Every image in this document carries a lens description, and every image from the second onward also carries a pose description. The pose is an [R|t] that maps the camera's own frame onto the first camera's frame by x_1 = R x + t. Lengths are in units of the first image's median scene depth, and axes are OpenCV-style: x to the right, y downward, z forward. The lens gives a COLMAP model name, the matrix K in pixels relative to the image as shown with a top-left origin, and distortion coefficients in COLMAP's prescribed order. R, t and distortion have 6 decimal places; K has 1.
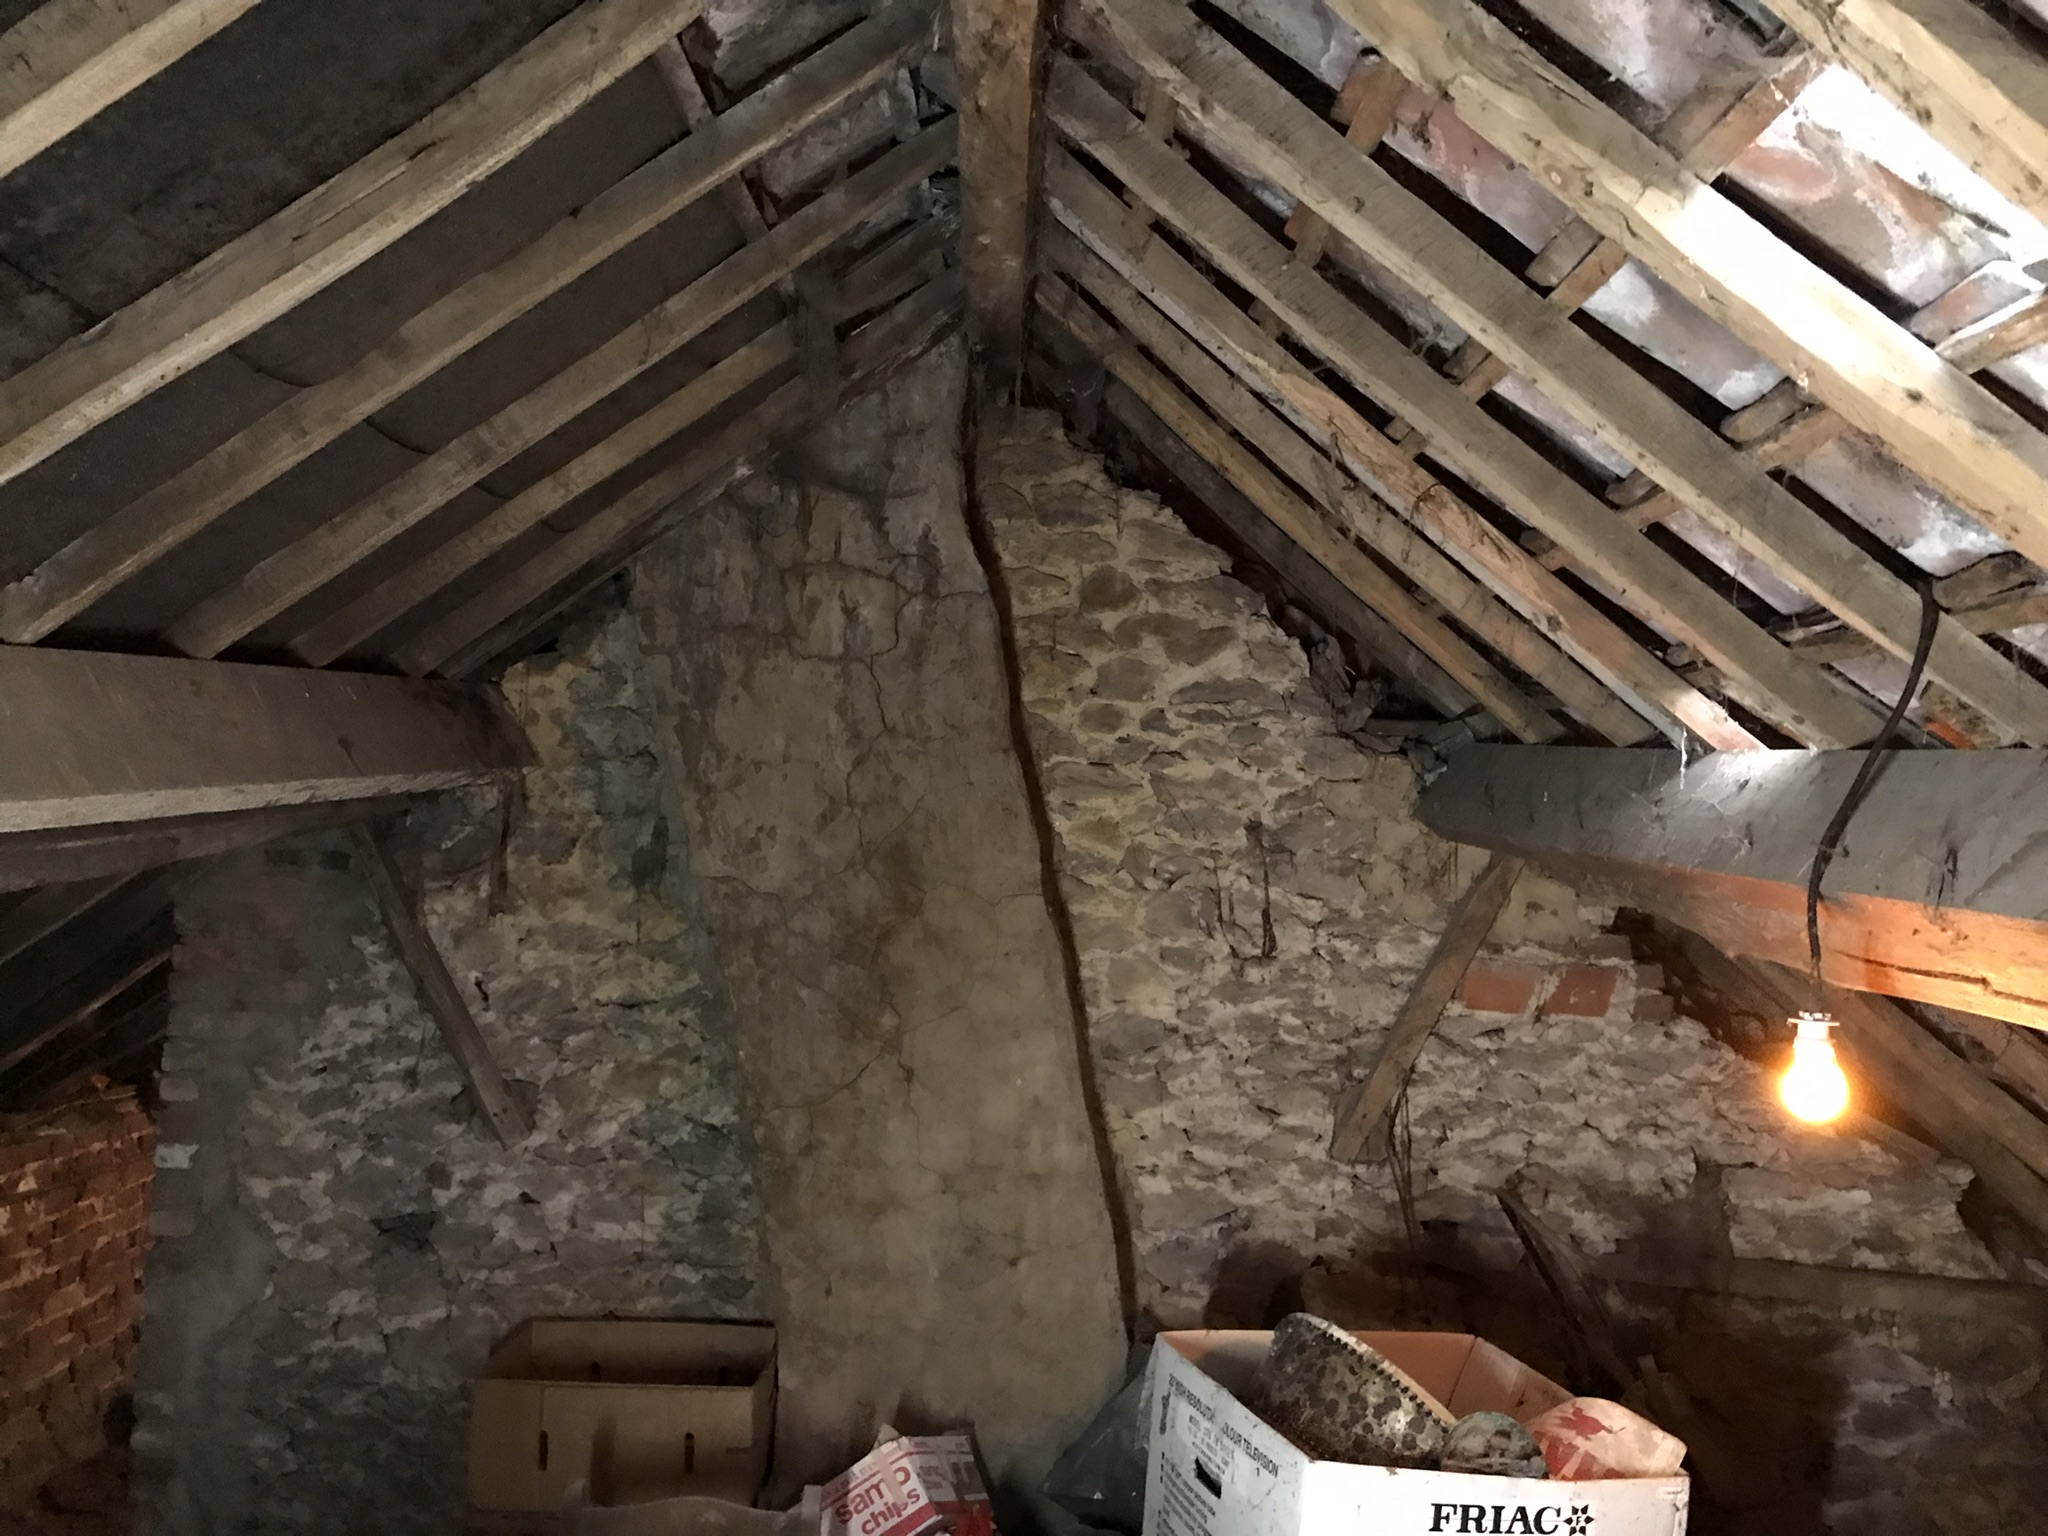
lens RADIAL K [[1697.5, 0, 1021.6], [0, 1697.5, 750.9], [0, 0, 1]] dist [0.010257, -0.009677]
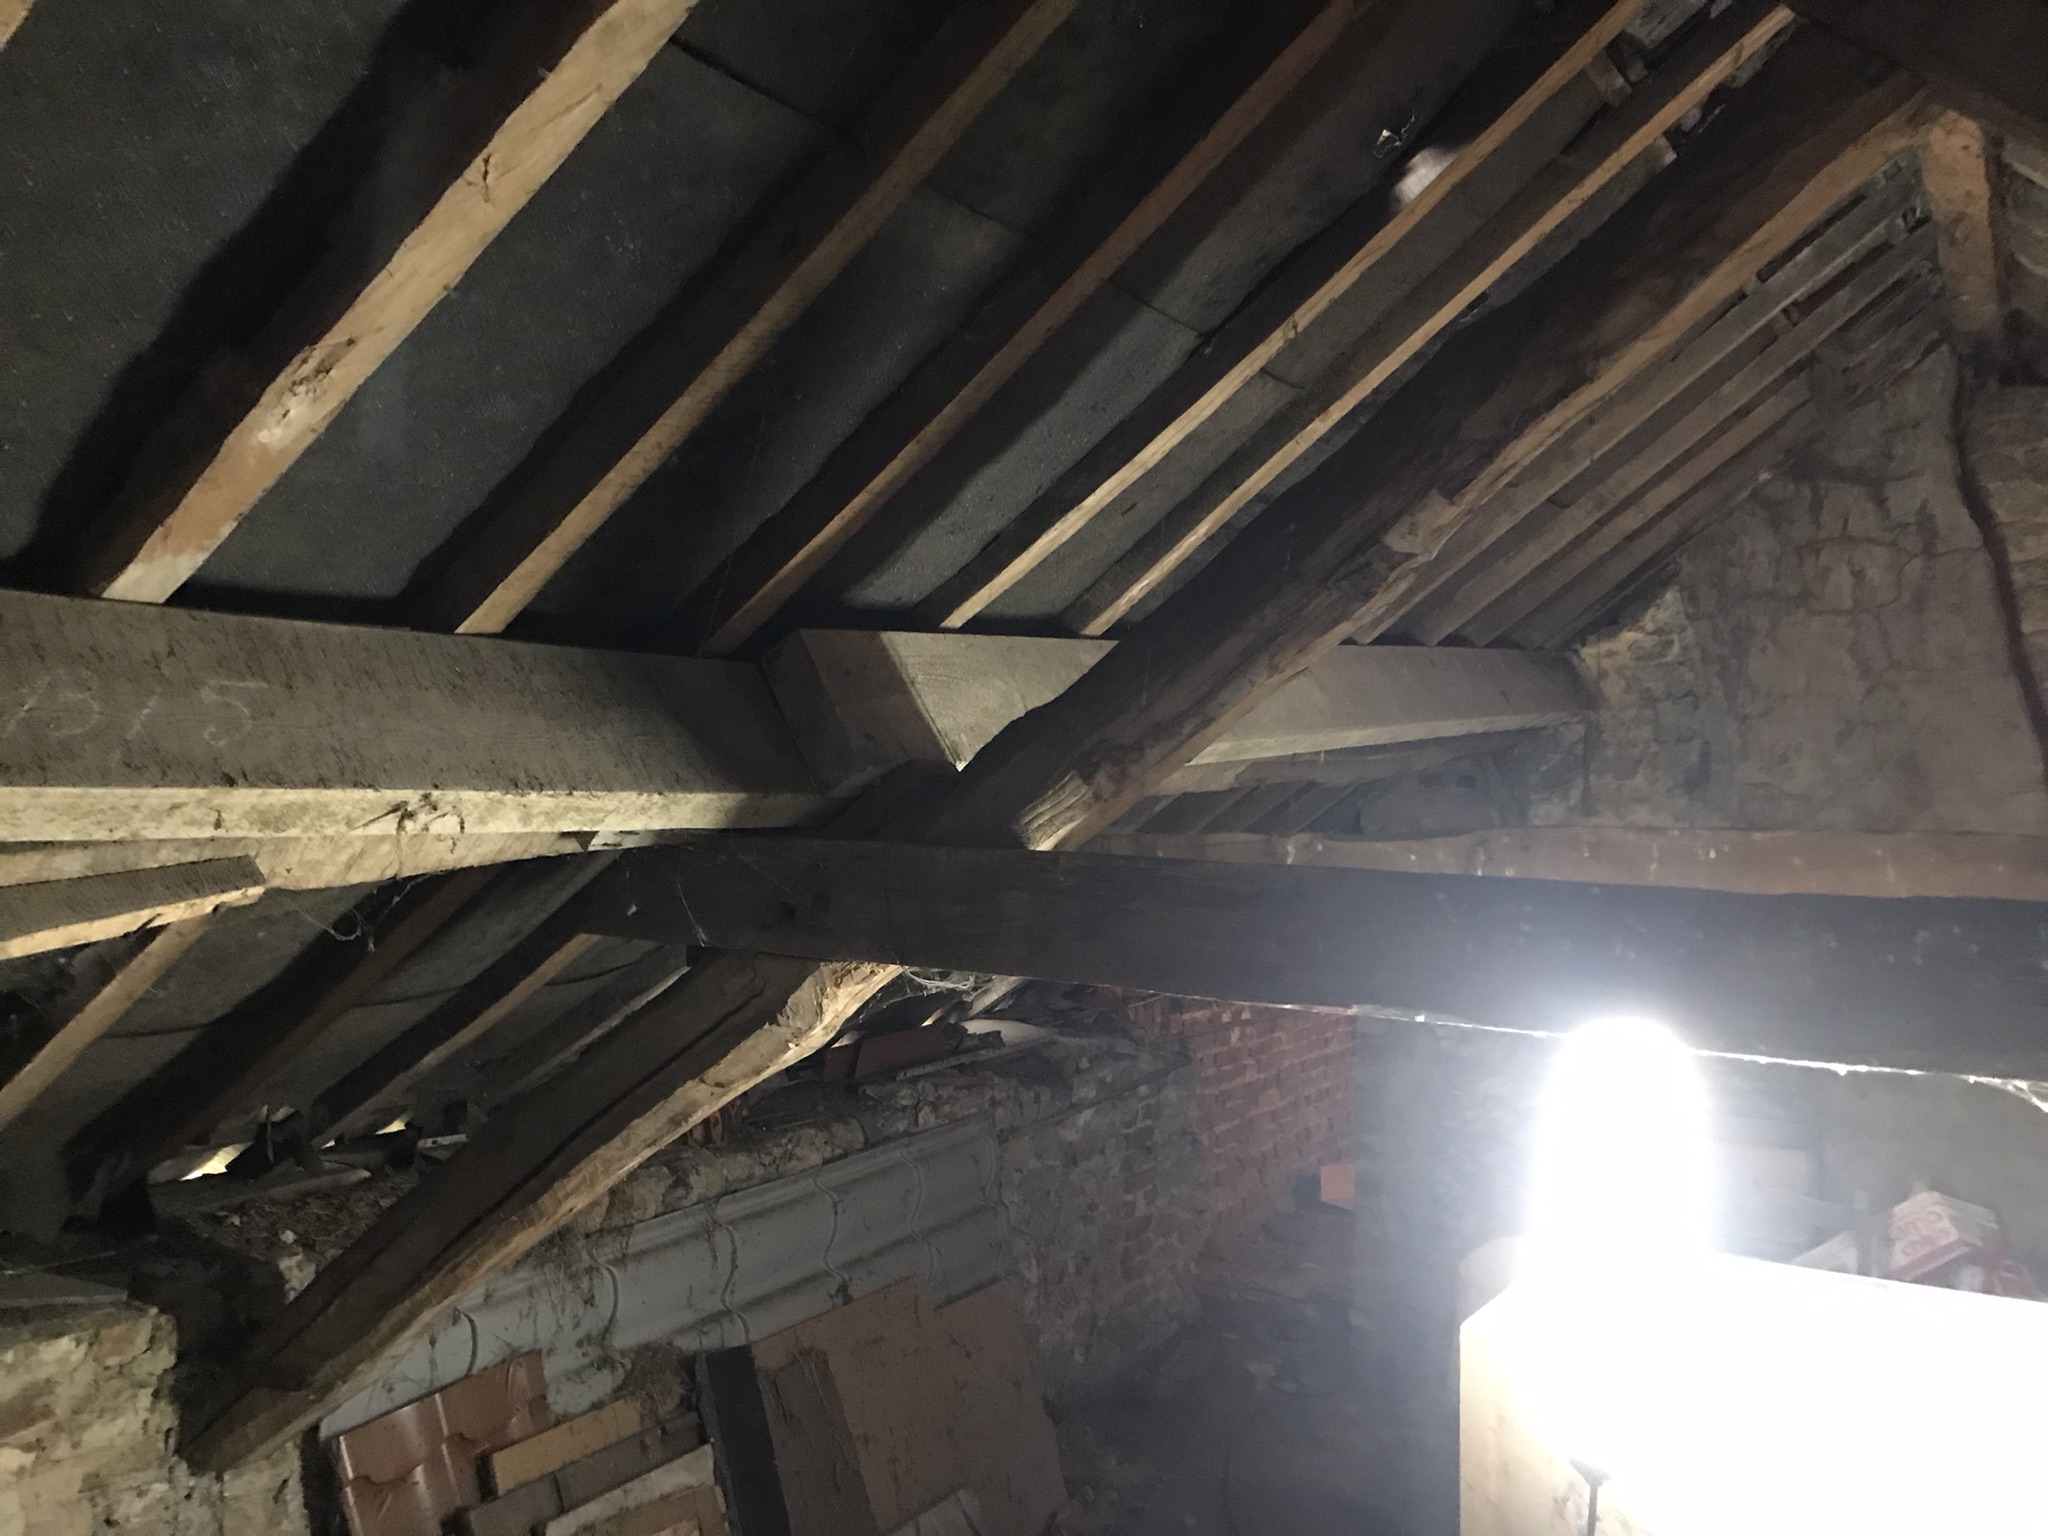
lens RADIAL K [[1645.4, 0, 1023.1], [0, 1645.4, 786.4], [0, 0, 1]] dist [-0.048527, 0.076180]
pose [[0.843447, -0.027884, -0.536488, 0.023987], [0.050248, 0.998369, 0.027109, 0.012606], [0.534857, -0.049823, 0.843472, -0.382585]]
